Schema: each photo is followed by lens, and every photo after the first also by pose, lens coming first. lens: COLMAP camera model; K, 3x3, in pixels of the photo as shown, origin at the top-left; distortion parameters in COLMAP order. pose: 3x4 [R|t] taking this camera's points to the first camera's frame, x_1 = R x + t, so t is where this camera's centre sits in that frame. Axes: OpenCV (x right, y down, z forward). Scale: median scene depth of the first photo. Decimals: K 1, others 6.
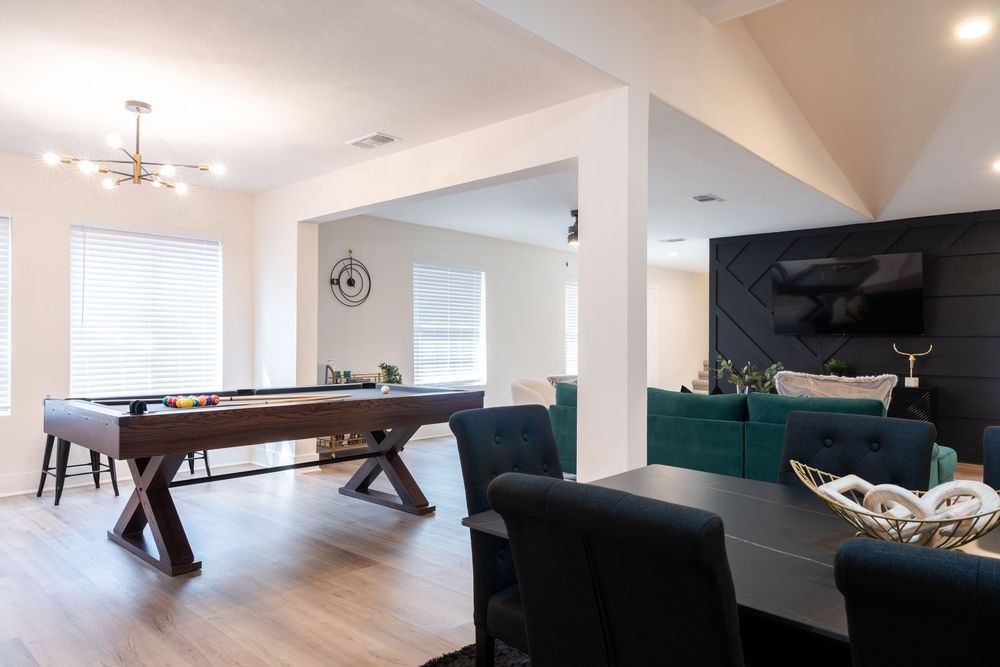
lens RADIAL K [[656.9, 0, 496.5], [0, 656.9, 329.8], [0, 0, 1]] dist [-0.003314, 0.003264]
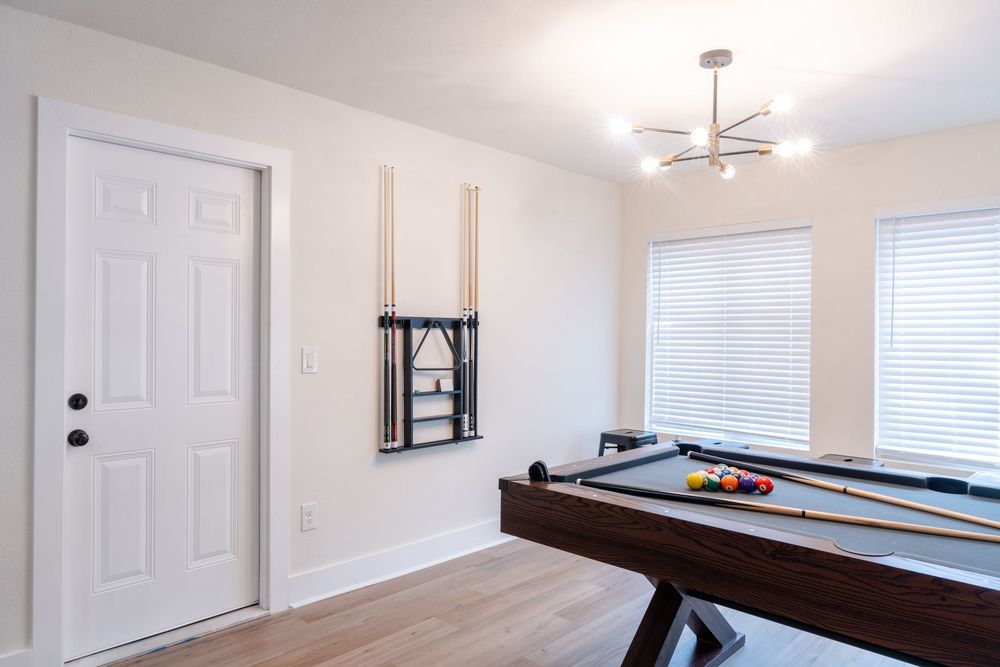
lens RADIAL K [[656.9, 0, 496.5], [0, 656.9, 329.8], [0, 0, 1]] dist [-0.003314, 0.003264]
pose [[-0.010998, -0.013709, -0.999846, 0.100500], [0.008590, 0.999868, -0.013804, -0.016861], [0.999903, -0.008741, -0.010879, 0.418751]]
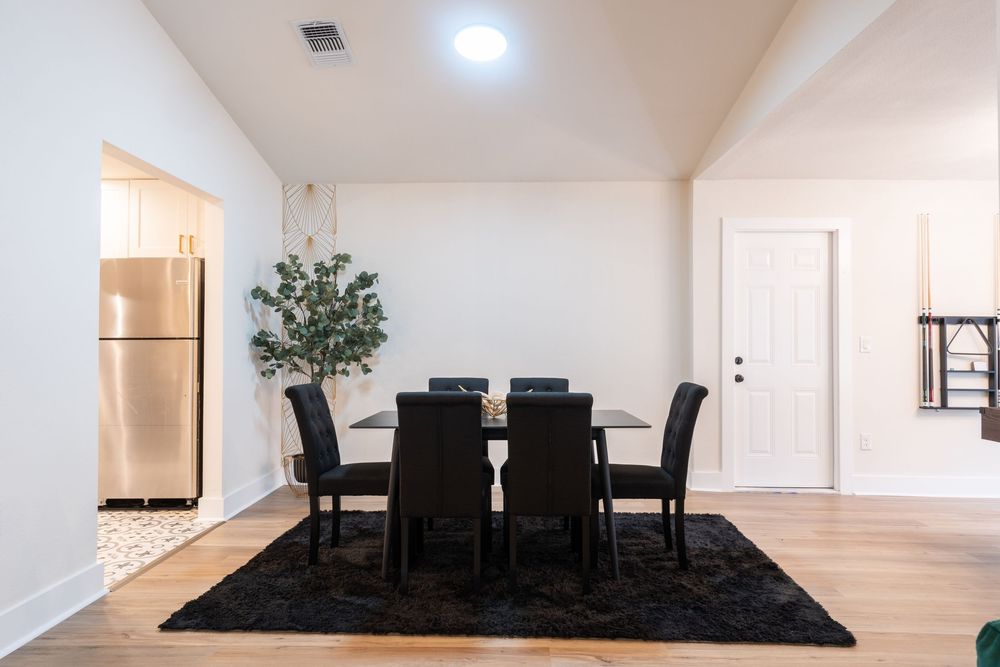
lens RADIAL K [[656.9, 0, 496.5], [0, 656.9, 329.8], [0, 0, 1]] dist [-0.003314, 0.003264]
pose [[-0.745797, -0.027786, -0.665593, 0.454170], [-0.004671, 0.999323, -0.036484, 0.010205], [0.666157, -0.024101, -0.745422, 0.561182]]
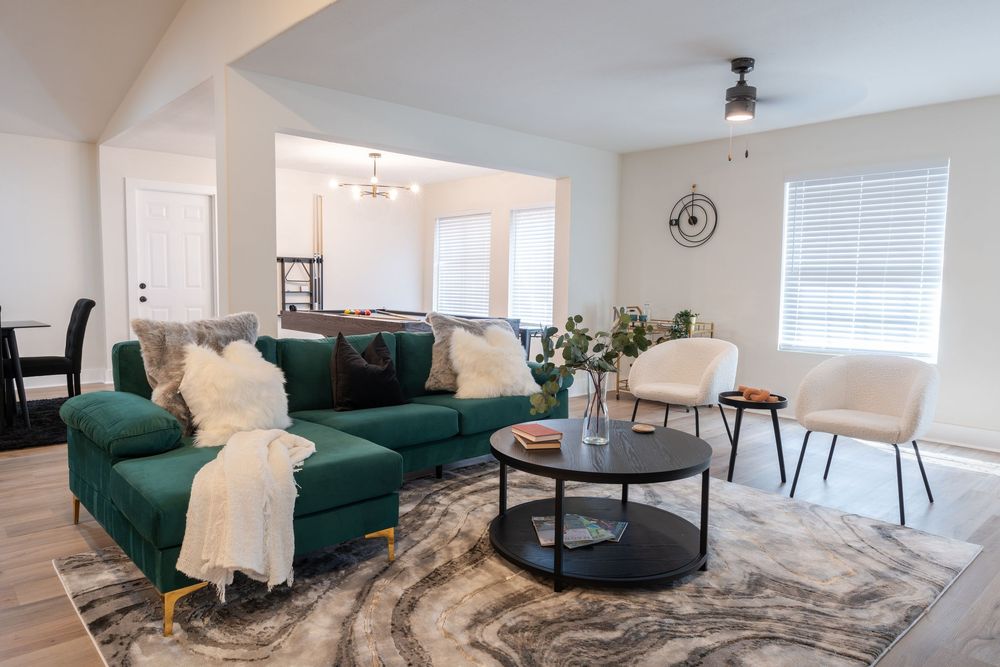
lens RADIAL K [[656.9, 0, 496.5], [0, 656.9, 329.8], [0, 0, 1]] dist [-0.003314, 0.003264]
pose [[-0.081582, 0.064328, -0.994588, 0.724507], [0.000832, 0.997919, 0.064475, 0.019667], [0.996666, 0.004433, -0.081466, 0.821241]]
